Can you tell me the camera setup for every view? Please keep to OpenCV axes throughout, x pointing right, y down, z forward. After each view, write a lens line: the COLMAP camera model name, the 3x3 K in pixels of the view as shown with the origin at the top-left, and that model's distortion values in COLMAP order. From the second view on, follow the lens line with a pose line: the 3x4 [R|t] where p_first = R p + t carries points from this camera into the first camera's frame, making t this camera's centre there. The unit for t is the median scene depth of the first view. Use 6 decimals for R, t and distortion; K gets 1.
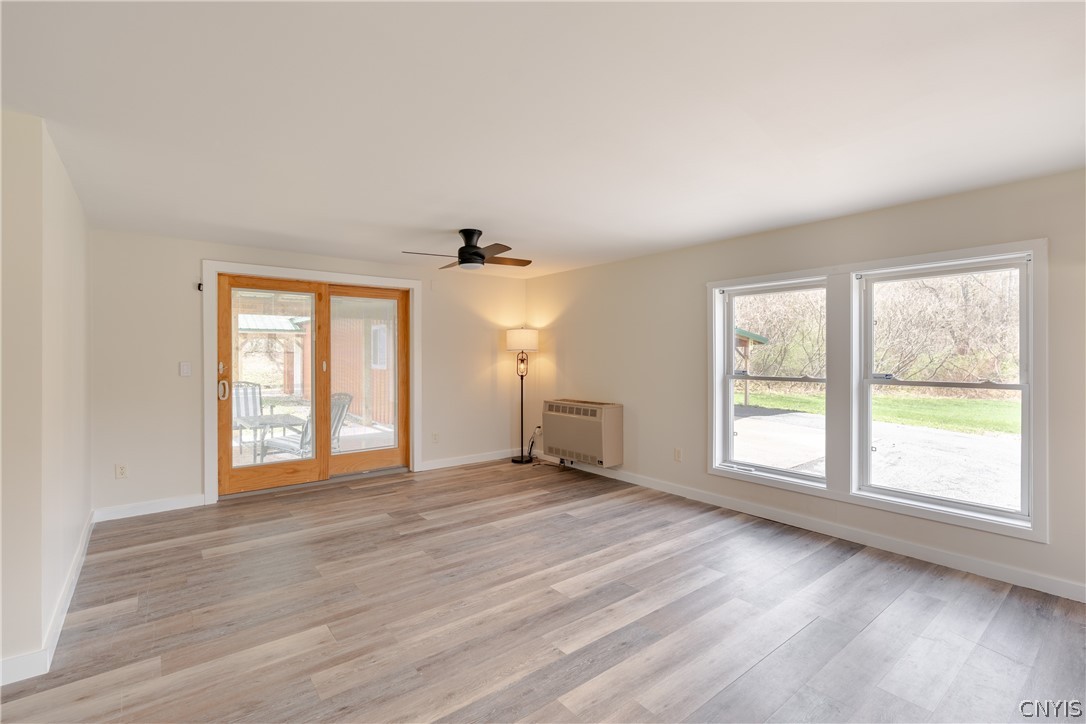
lens RADIAL K [[491.3, 0, 540.4], [0, 491.3, 360.9], [0, 0, 1]] dist [-0.011222, 0.000449]
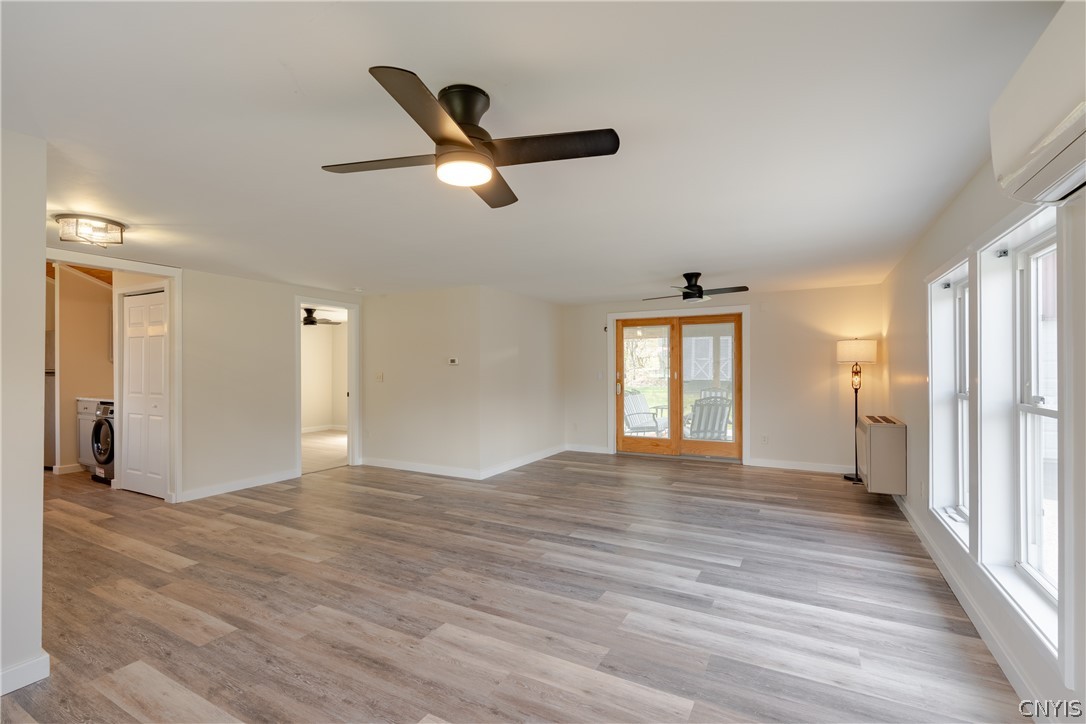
lens RADIAL K [[491.3, 0, 543.7], [0, 491.3, 366.0], [0, 0, 1]] dist [-0.011222, 0.000449]
pose [[0.380406, -0.005426, -0.924804, 1.038300], [-0.007514, 0.999932, -0.008957, -0.001171], [0.924789, 0.010356, 0.380339, 0.142922]]
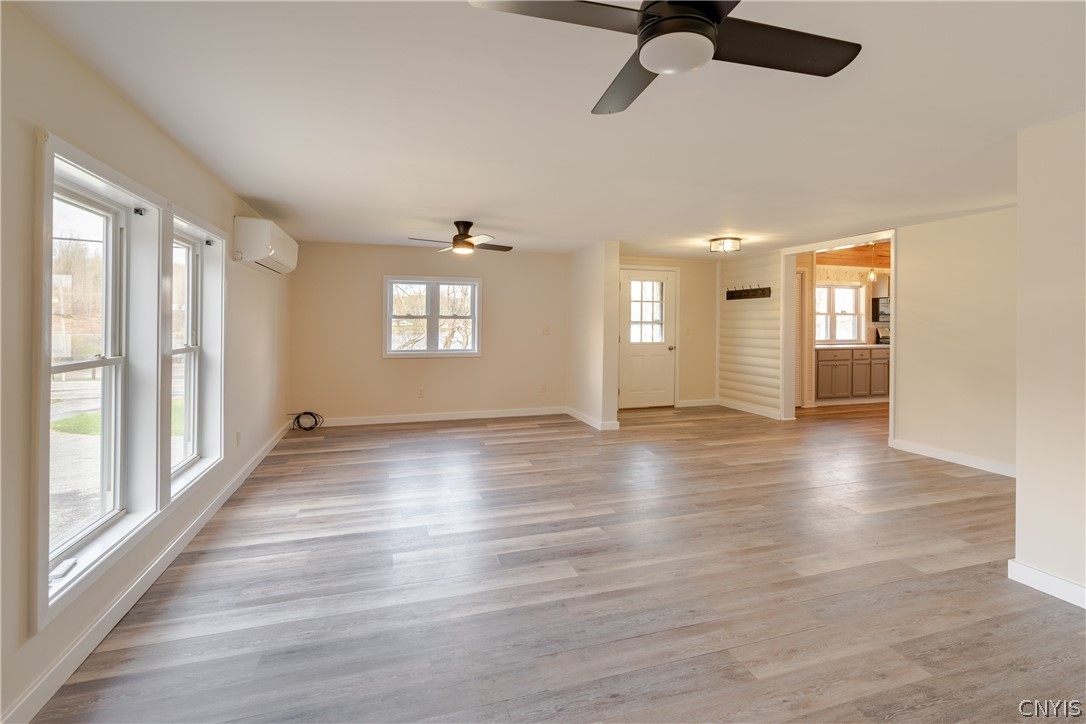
lens RADIAL K [[491.3, 0, 553.7], [0, 491.3, 319.6], [0, 0, 1]] dist [-0.011222, 0.000449]
pose [[-0.939498, 0.000182, 0.342555, -0.200270], [0.001470, 0.999993, 0.003502, -0.016398], [-0.342552, 0.003793, -0.939491, 1.501726]]
